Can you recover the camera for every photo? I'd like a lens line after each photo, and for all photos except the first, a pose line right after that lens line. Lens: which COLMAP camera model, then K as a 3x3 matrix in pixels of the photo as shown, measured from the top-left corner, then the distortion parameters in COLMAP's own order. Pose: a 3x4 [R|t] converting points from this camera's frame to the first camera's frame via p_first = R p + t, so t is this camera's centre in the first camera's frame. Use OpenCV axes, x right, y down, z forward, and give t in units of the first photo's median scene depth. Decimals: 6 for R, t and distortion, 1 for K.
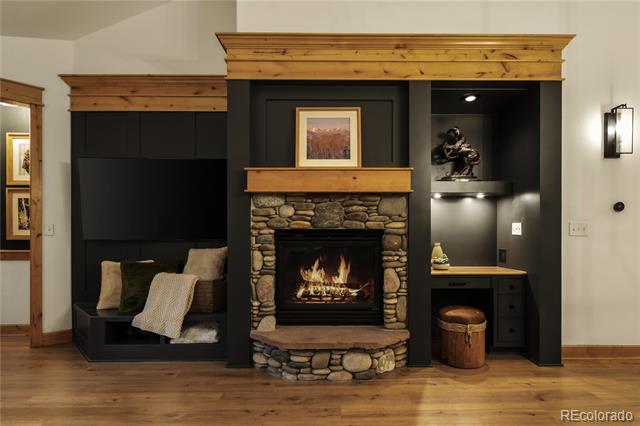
lens RADIAL K [[312.7, 0, 306.1], [0, 312.7, 233.9], [0, 0, 1]] dist [0.007778, -0.005162]
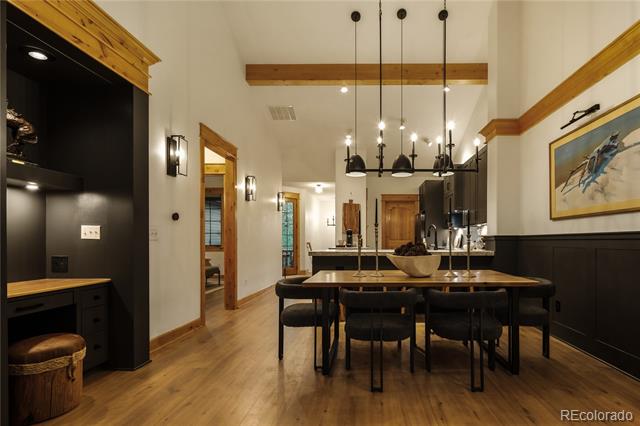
lens RADIAL K [[312.7, 0, 364.4], [0, 312.7, 237.9], [0, 0, 1]] dist [0.007778, -0.005162]
pose [[0.025629, 0.007690, 0.999642, -0.190101], [-0.002469, 0.999968, -0.007629, 0.004673], [-0.999668, -0.002272, 0.025647, 0.197892]]
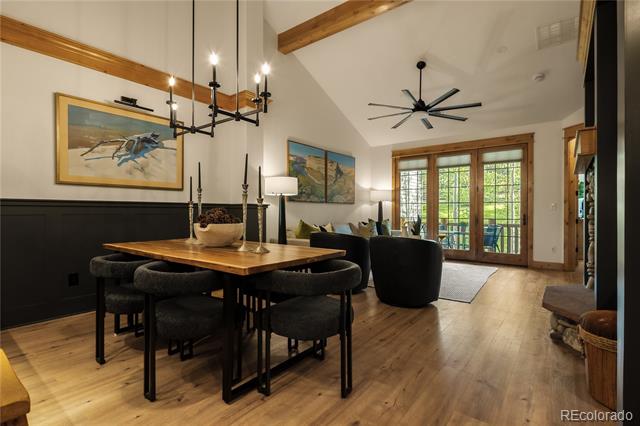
lens RADIAL K [[312.7, 0, 318.5], [0, 312.7, 212.3], [0, 0, 1]] dist [0.007778, -0.005162]
pose [[-0.620463, 0.001057, -0.784235, 1.388596], [-0.001498, 0.999996, 0.002533, 0.017220], [0.784234, 0.002746, -0.620459, 0.853627]]
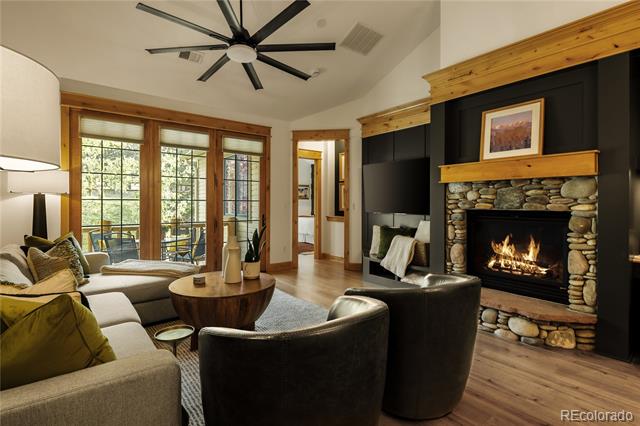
lens RADIAL K [[312.7, 0, 320.3], [0, 312.7, 204.3], [0, 0, 1]] dist [0.007778, -0.005162]
pose [[0.605532, 0.006338, -0.795795, 0.585827], [-0.003906, 0.999980, 0.004992, -0.041653], [0.795811, 0.000086, 0.605545, -0.273916]]
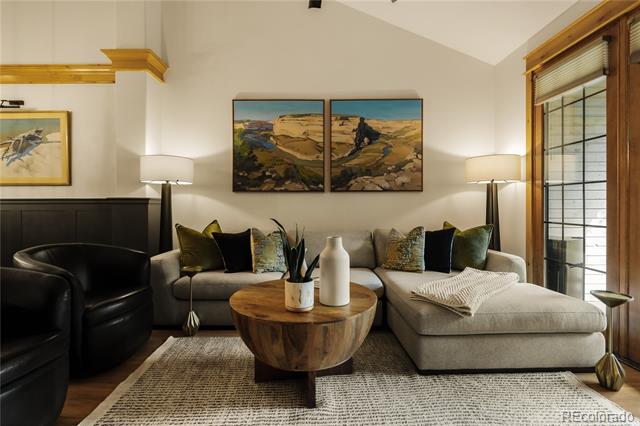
lens RADIAL K [[312.7, 0, 320.6], [0, 312.7, 206.6], [0, 0, 1]] dist [0.007778, -0.005162]
pose [[-0.999861, 0.003101, 0.016354, -0.449958], [0.003322, 0.999904, 0.013483, -0.001047], [-0.016310, 0.013535, -0.999775, 0.789841]]
